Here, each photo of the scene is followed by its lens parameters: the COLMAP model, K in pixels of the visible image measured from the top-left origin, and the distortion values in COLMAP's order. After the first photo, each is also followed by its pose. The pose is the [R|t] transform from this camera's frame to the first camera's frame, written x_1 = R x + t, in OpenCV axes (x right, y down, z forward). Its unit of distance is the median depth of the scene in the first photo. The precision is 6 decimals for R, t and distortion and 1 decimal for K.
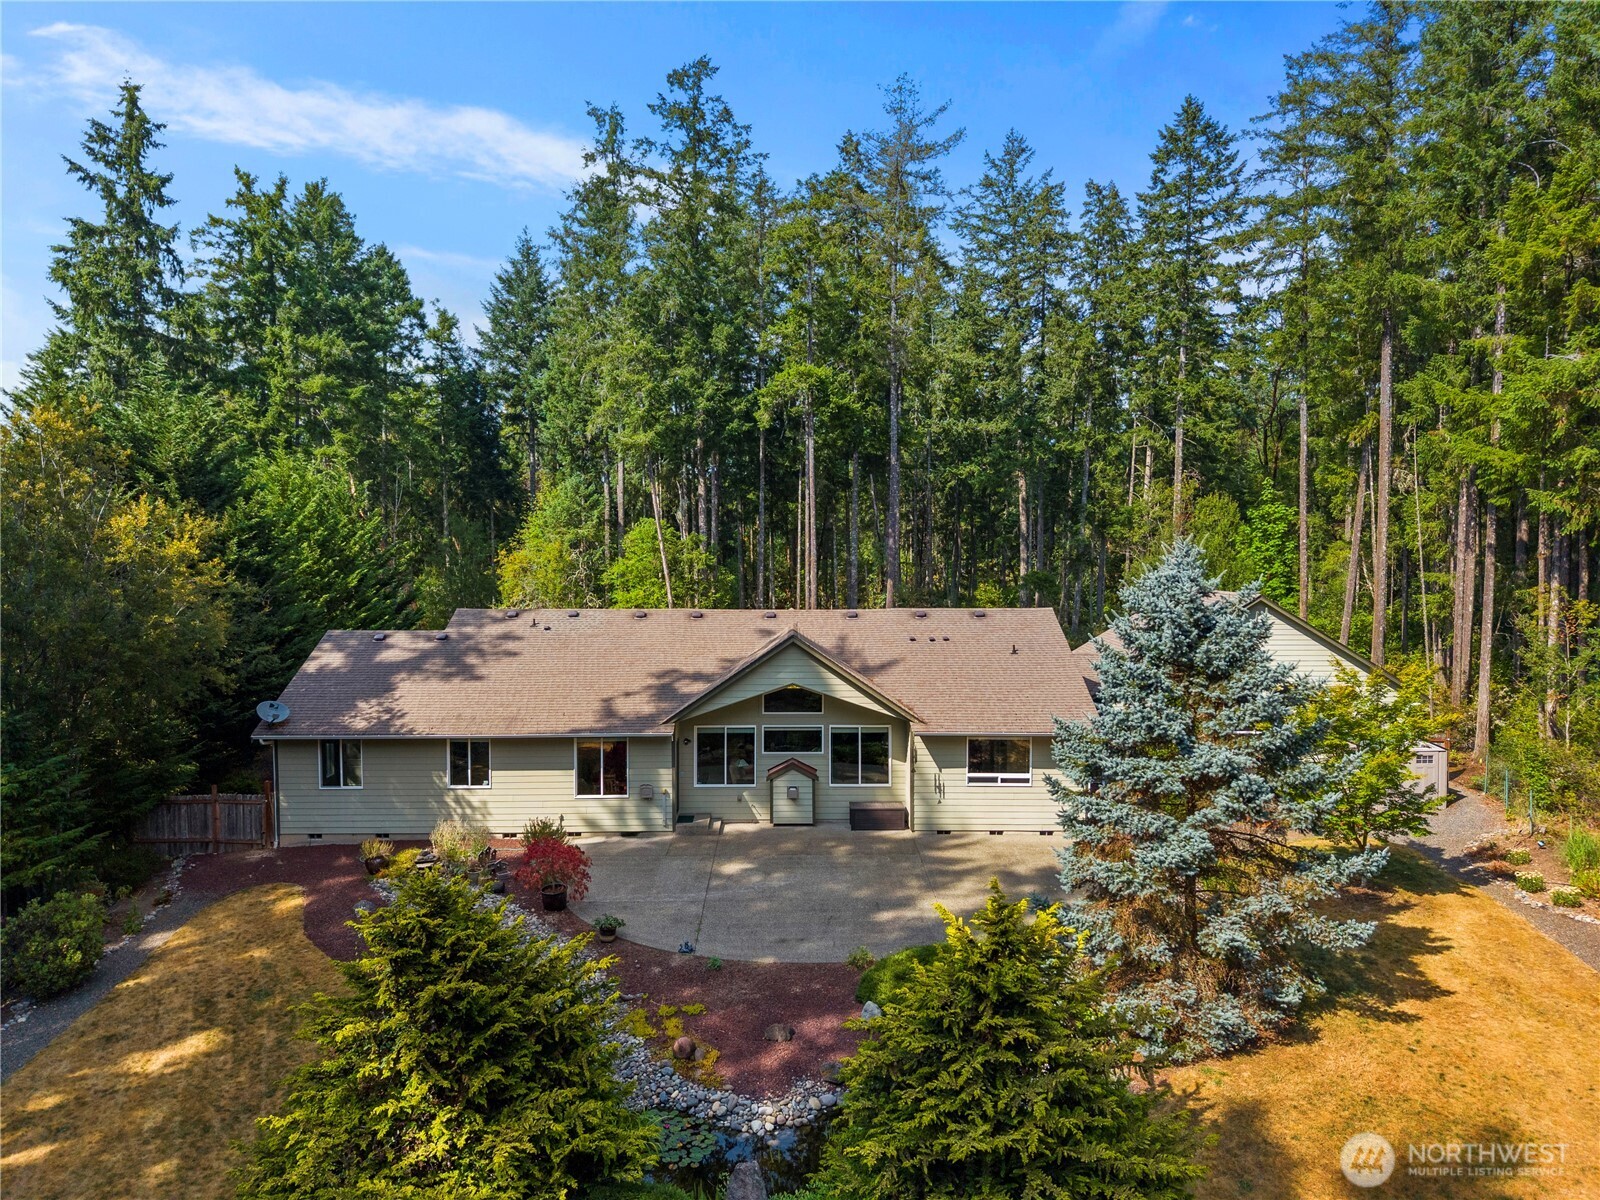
lens RADIAL K [[1094.0, 0, 800.0], [0, 1094.0, 600.0], [0, 0, 1]] dist [0.003601, -0.003888]
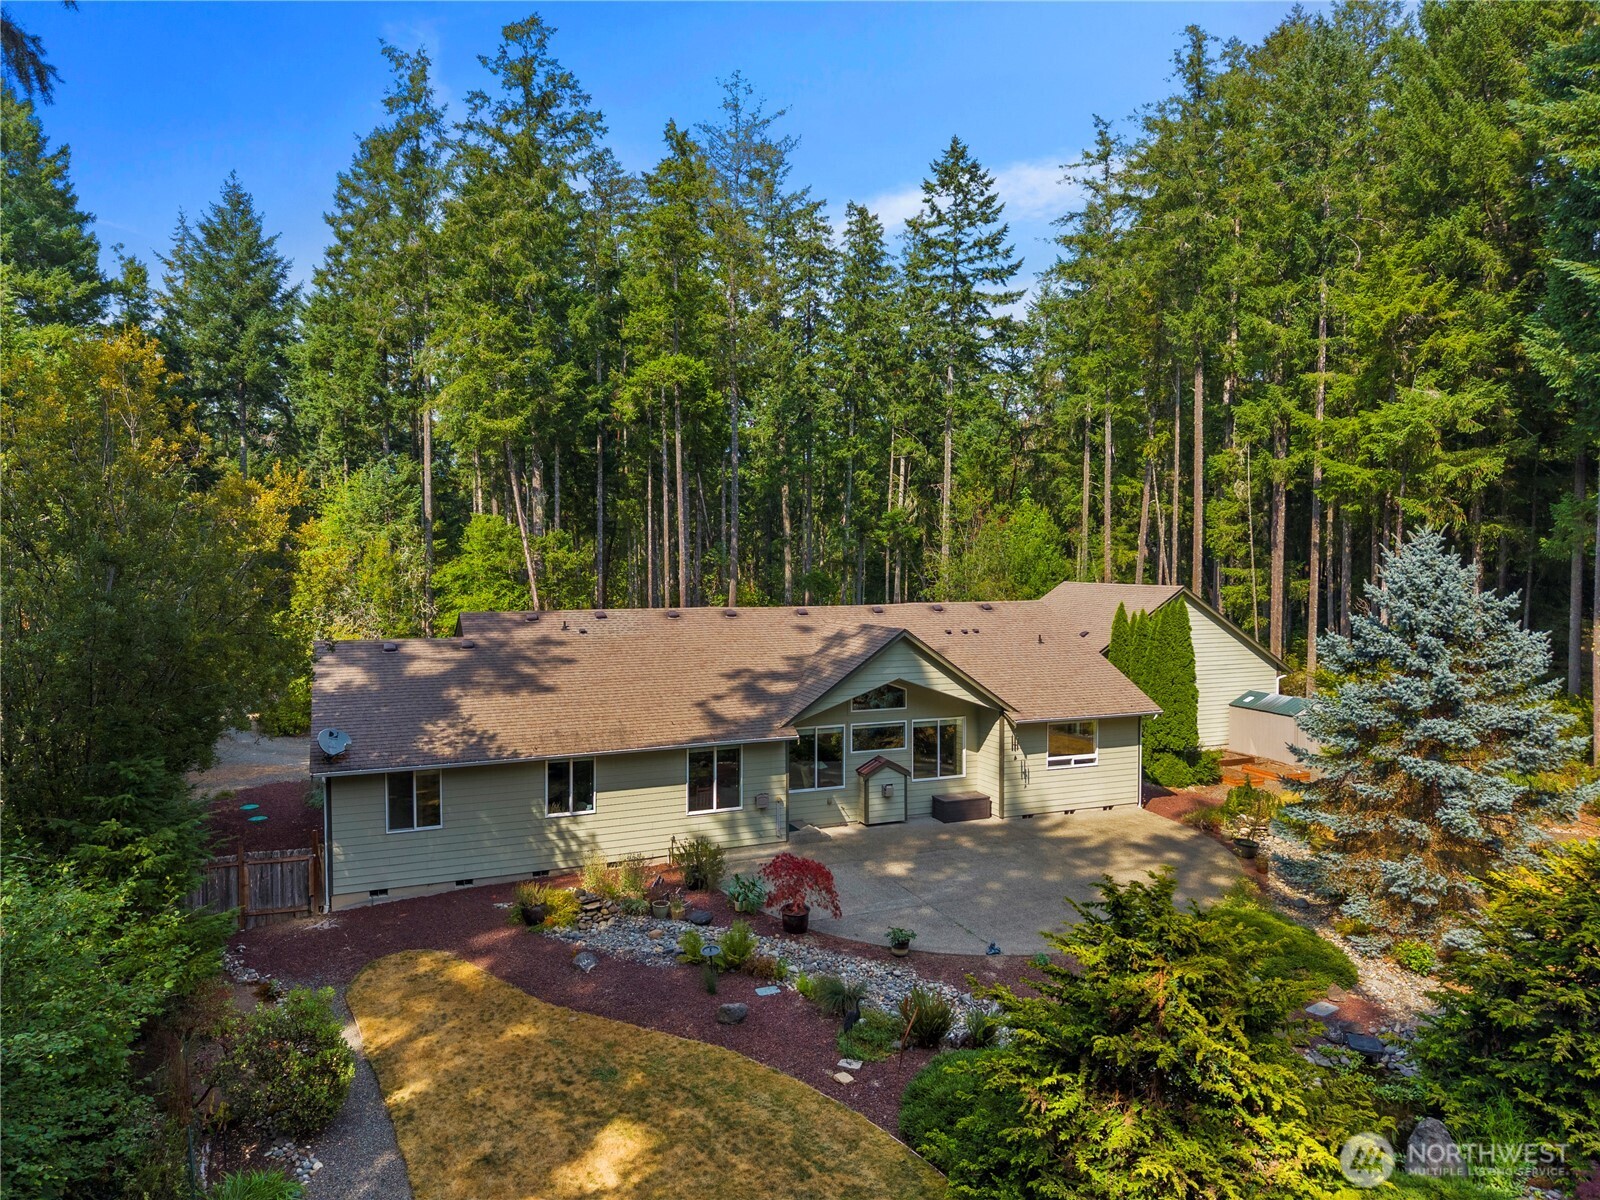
lens RADIAL K [[1094.0, 0, 800.0], [0, 1094.0, 600.0], [0, 0, 1]] dist [0.003601, -0.003888]
pose [[0.919778, -0.015344, 0.392139, -0.463325], [0.018247, 0.999827, -0.003677, 0.007841], [-0.392015, 0.010537, 0.919899, 0.128194]]
